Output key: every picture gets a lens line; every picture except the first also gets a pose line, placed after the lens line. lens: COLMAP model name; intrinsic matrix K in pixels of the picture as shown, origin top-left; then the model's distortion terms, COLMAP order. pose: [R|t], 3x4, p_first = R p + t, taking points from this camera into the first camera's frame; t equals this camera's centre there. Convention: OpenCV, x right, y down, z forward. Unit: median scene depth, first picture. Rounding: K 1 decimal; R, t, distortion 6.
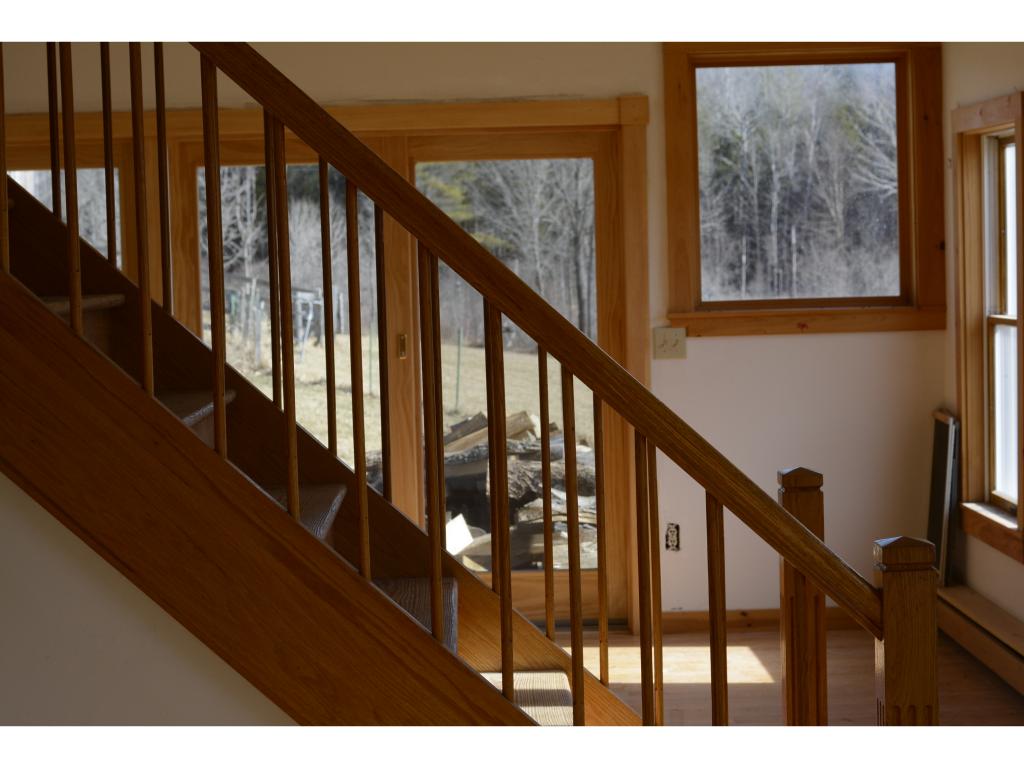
lens RADIAL K [[2291.4, 0, 511.9], [0, 2291.4, 380.8], [0, 0, 1]] dist [-0.167503, 0.000000]
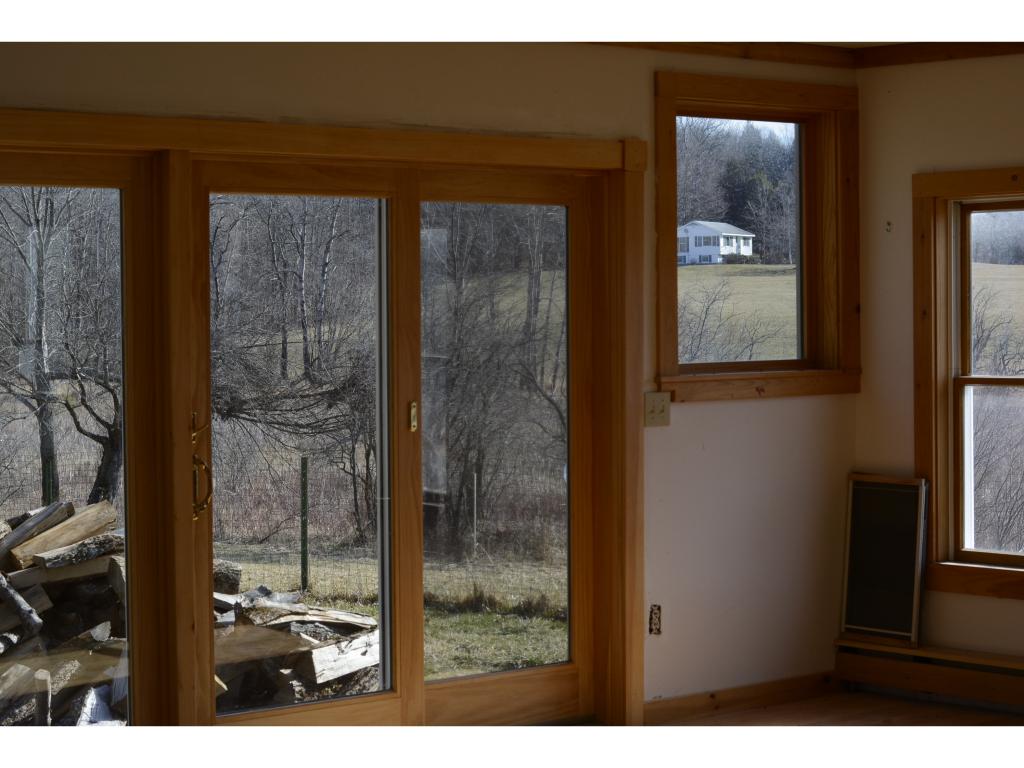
lens RADIAL K [[2291.4, 0, 512.2], [0, 2291.4, 388.3], [0, 0, 1]] dist [-0.167503, 0.000000]
pose [[0.761065, -0.002943, 0.648669, -0.575661], [0.028580, 0.999171, -0.028999, 0.000175], [-0.648046, 0.040609, 0.760518, 0.336113]]
